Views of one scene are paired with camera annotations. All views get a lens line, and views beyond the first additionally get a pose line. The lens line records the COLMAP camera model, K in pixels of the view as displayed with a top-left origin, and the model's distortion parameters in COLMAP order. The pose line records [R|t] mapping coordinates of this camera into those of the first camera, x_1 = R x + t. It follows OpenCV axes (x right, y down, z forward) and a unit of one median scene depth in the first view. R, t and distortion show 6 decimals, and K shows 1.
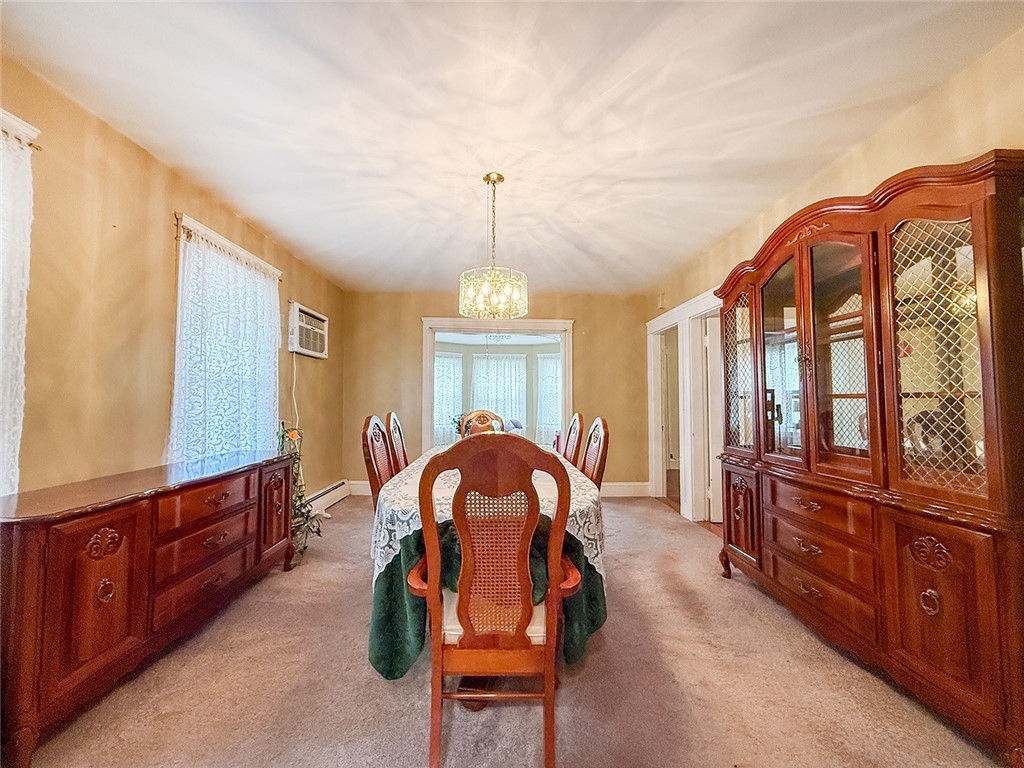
lens RADIAL K [[416.1, 0, 508.0], [0, 416.1, 381.5], [0, 0, 1]] dist [0.000555, 0.000386]
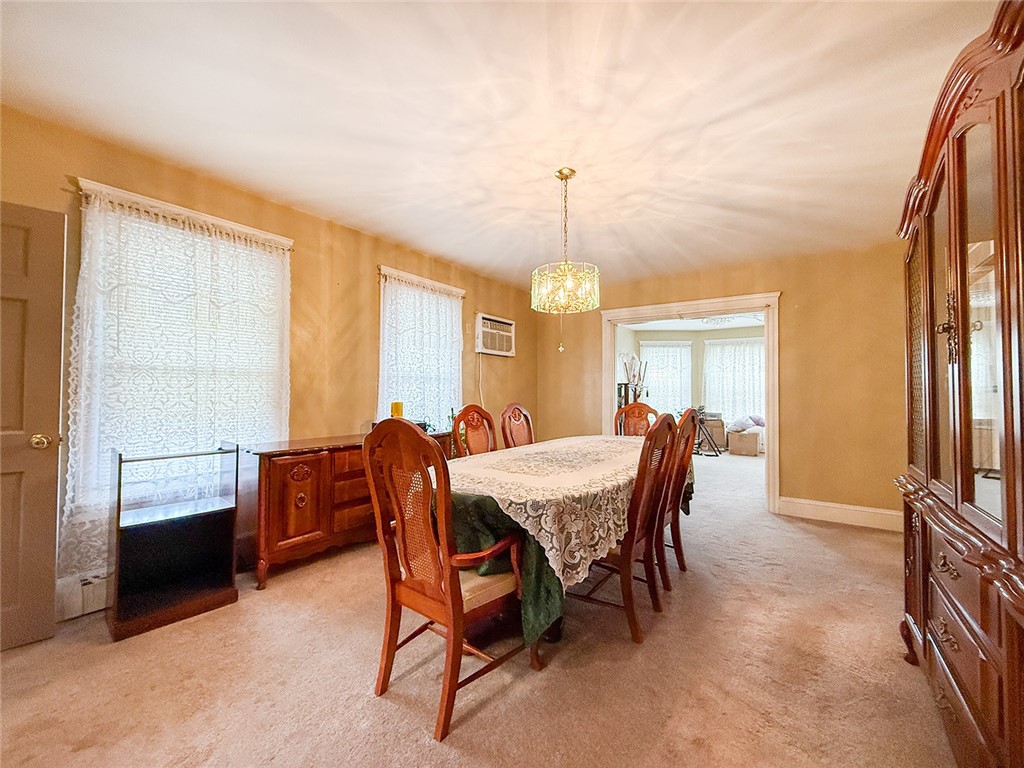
lens RADIAL K [[416.1, 0, 508.0], [0, 416.1, 381.5], [0, 0, 1]] dist [0.000555, 0.000386]
pose [[0.785195, -0.010000, -0.619167, 0.419757], [0.022733, 0.999661, 0.012683, 0.001732], [0.618831, -0.024034, 0.785157, 0.092356]]
